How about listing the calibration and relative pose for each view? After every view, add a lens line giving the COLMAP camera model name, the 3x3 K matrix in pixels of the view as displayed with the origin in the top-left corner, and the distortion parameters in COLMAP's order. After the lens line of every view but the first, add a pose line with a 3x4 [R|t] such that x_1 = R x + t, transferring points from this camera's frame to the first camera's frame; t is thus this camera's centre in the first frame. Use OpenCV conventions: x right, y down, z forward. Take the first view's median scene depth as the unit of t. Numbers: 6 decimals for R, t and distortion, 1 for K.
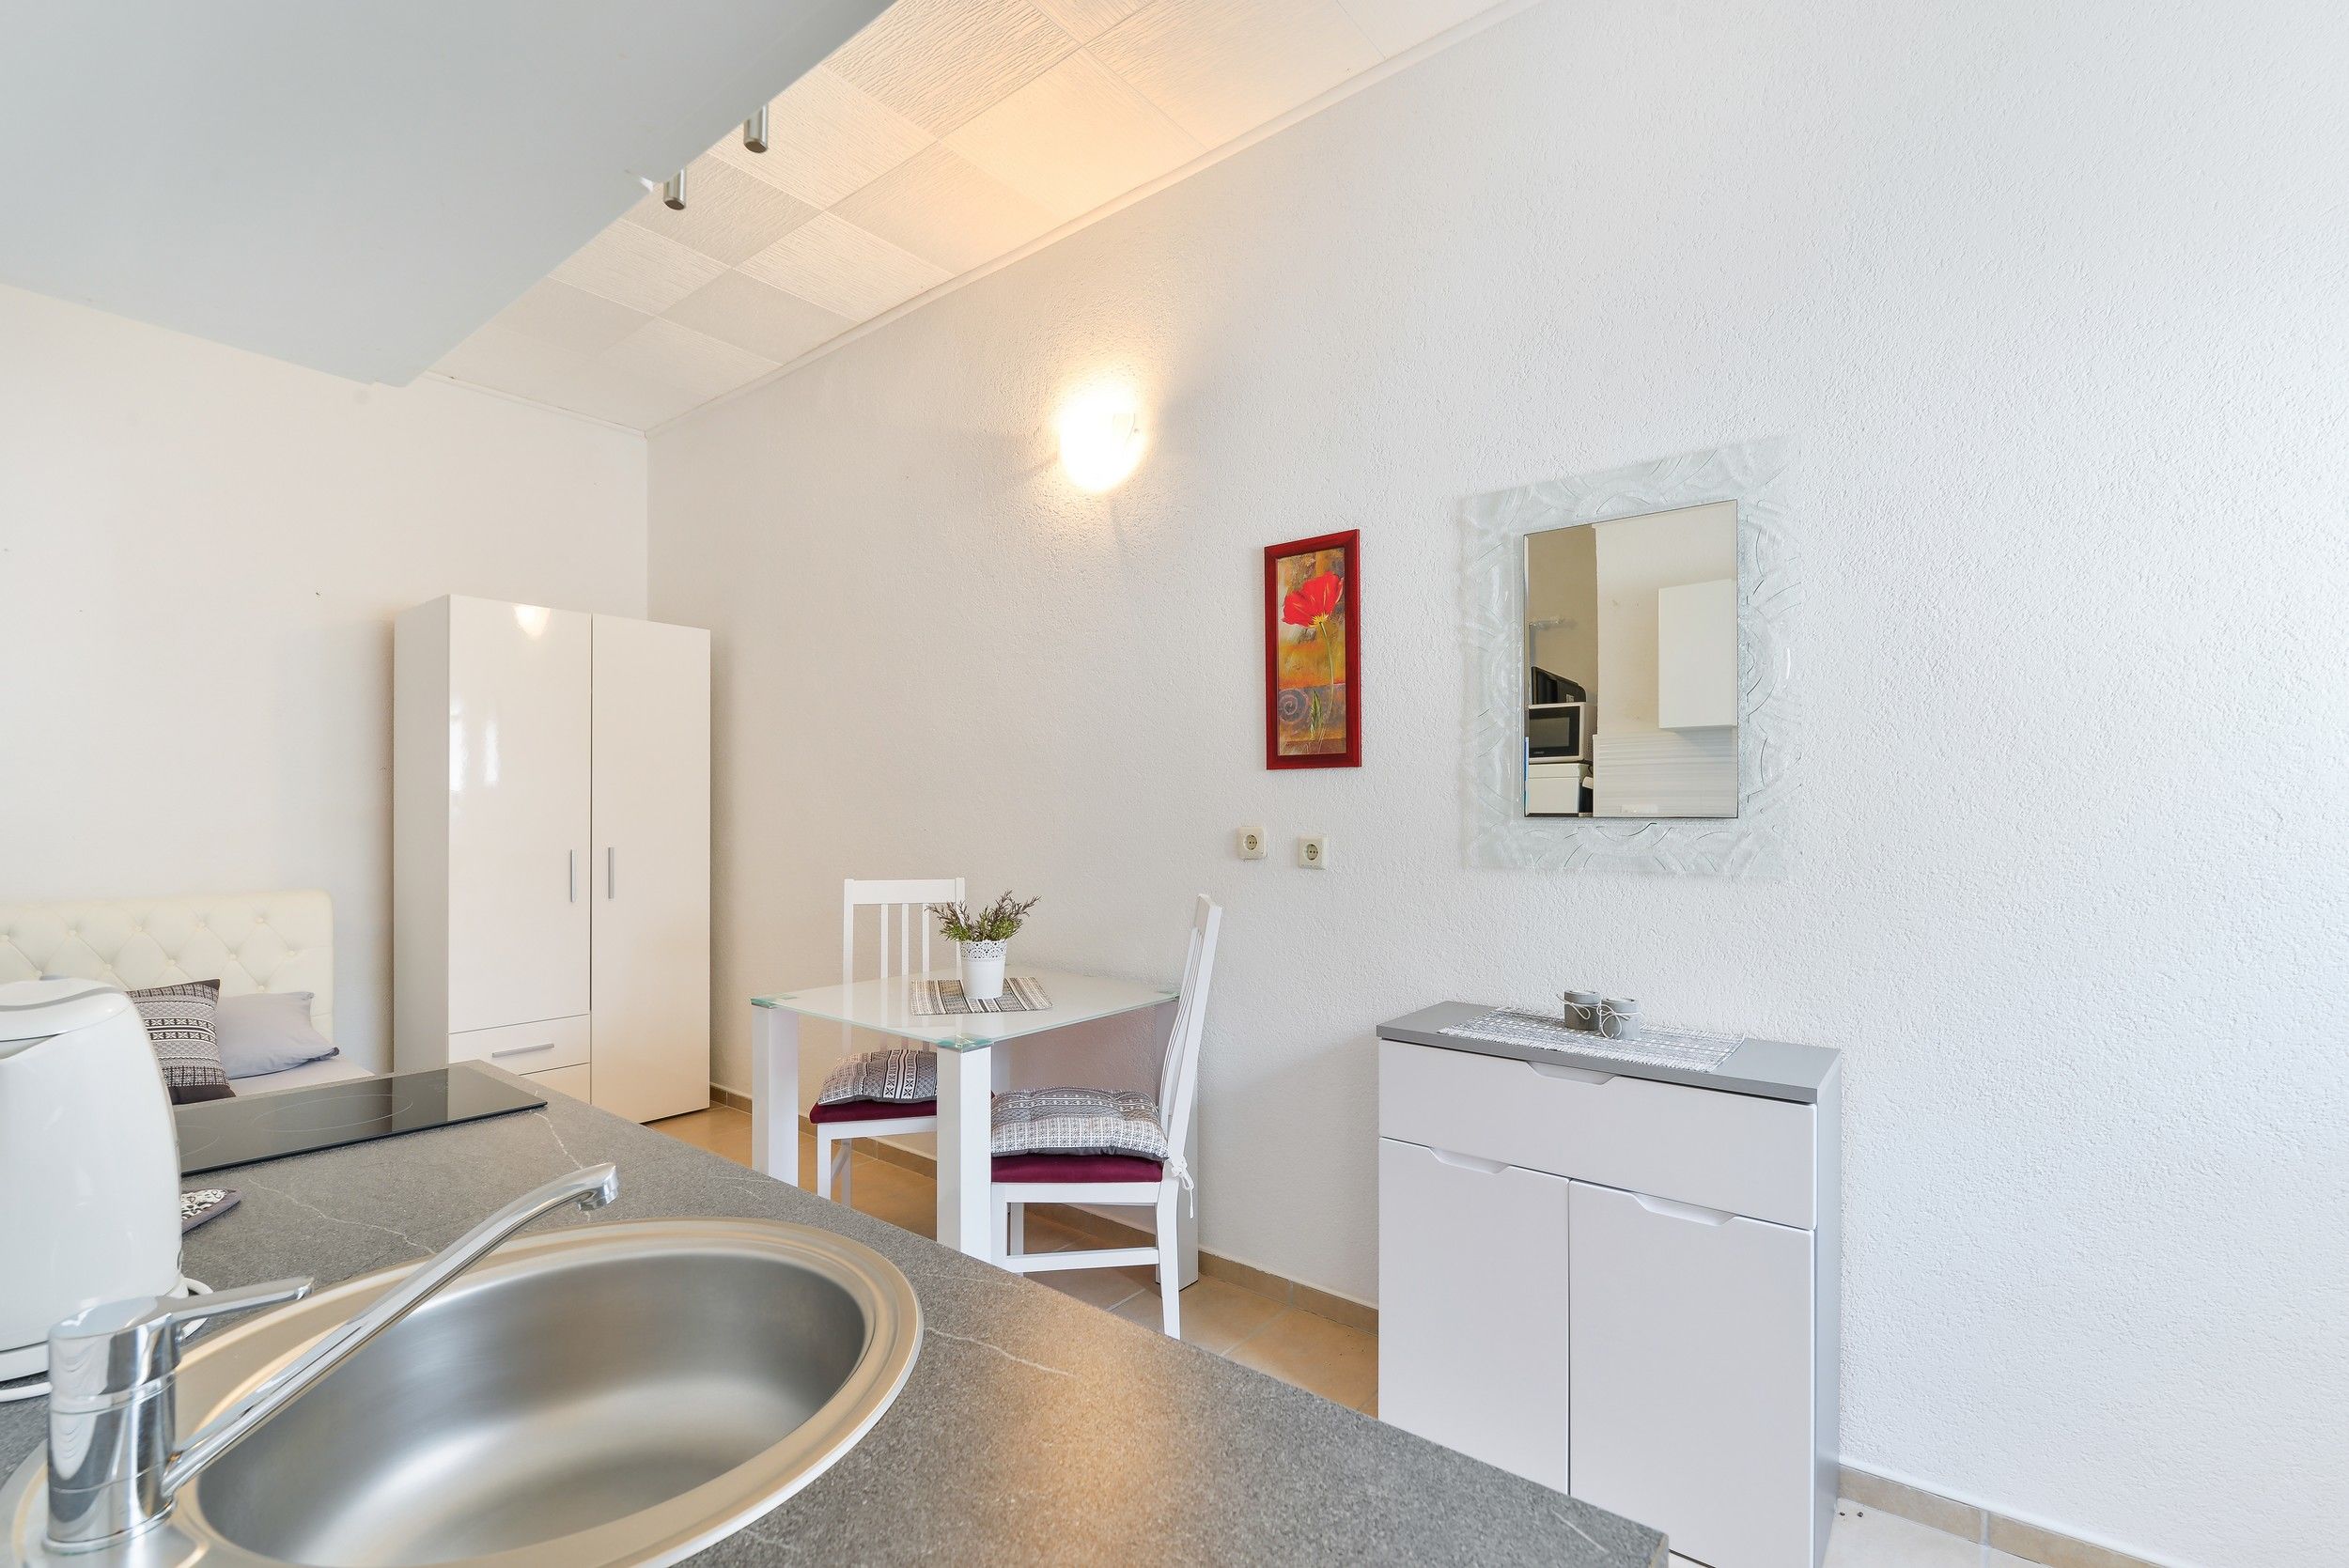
lens RADIAL K [[1028.2, 0, 1167.7], [0, 1028.2, 822.4], [0, 0, 1]] dist [0.020568, -0.009256]
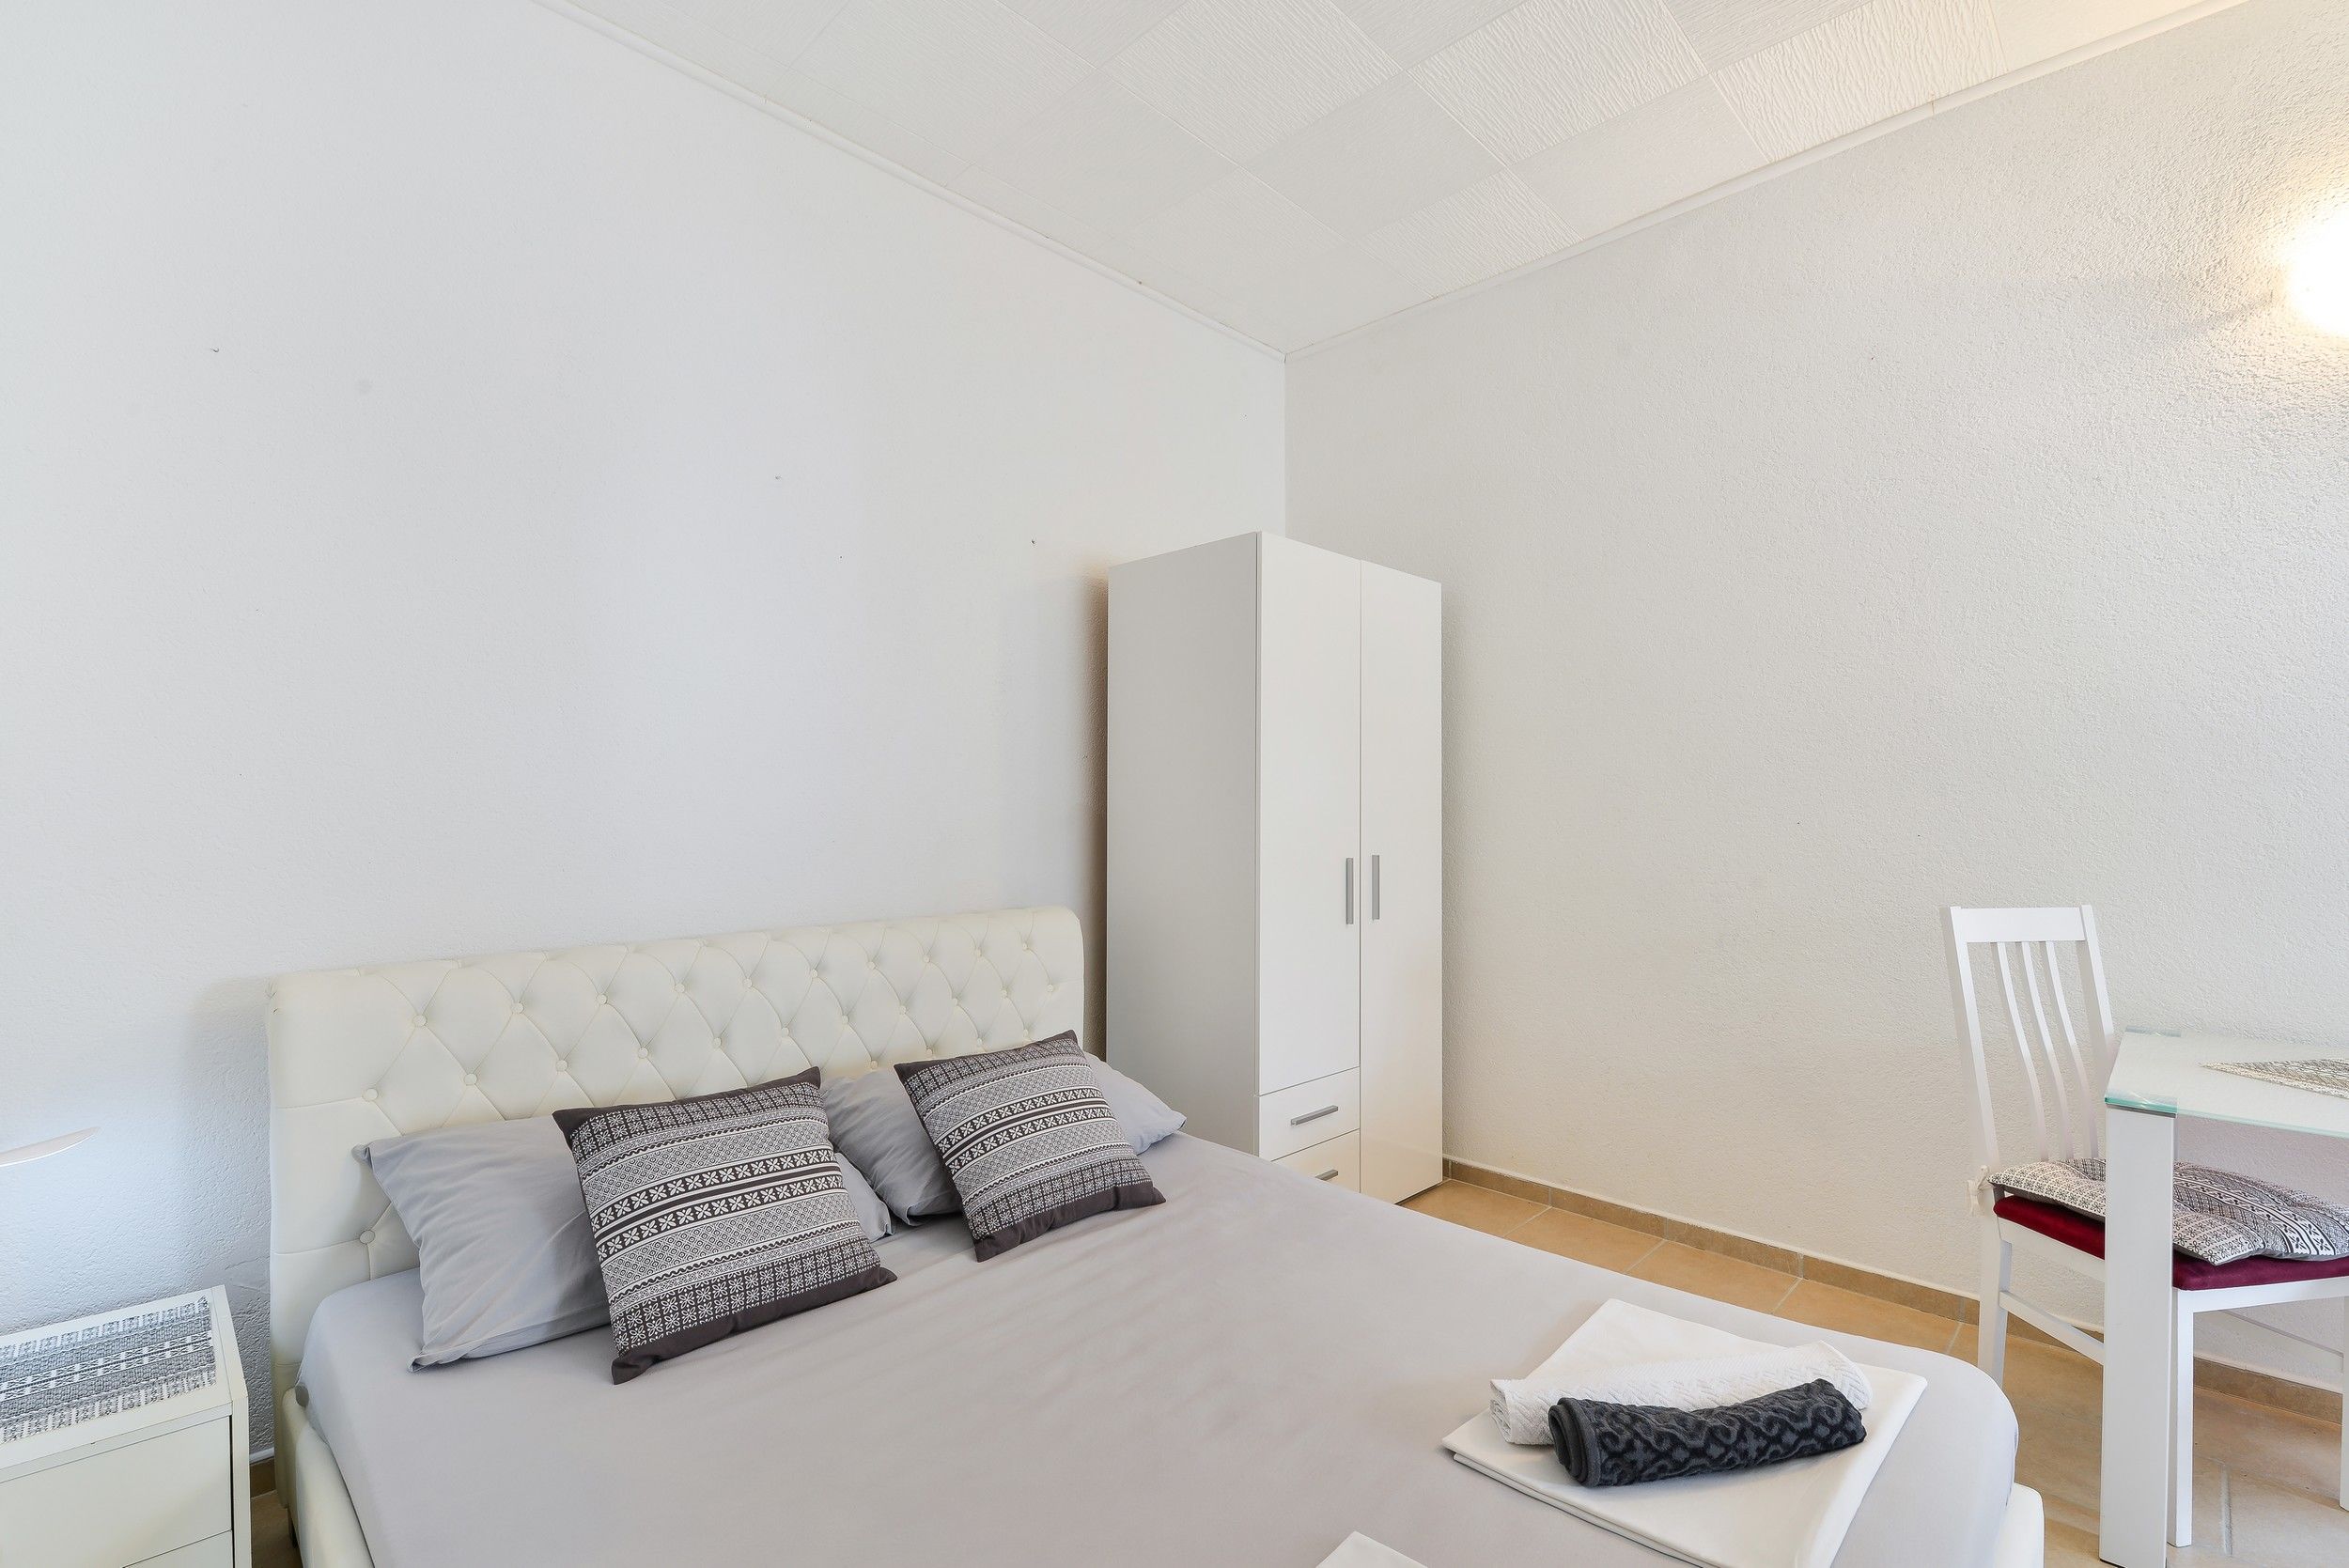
lens RADIAL K [[1028.2, 0, 1167.7], [0, 1028.2, 822.4], [0, 0, 1]] dist [0.020568, -0.009256]
pose [[0.998166, 0.005156, -0.060309, -0.787202], [-0.005393, 0.999978, -0.003767, 0.003191], [0.060289, 0.004085, 0.998173, 0.256808]]
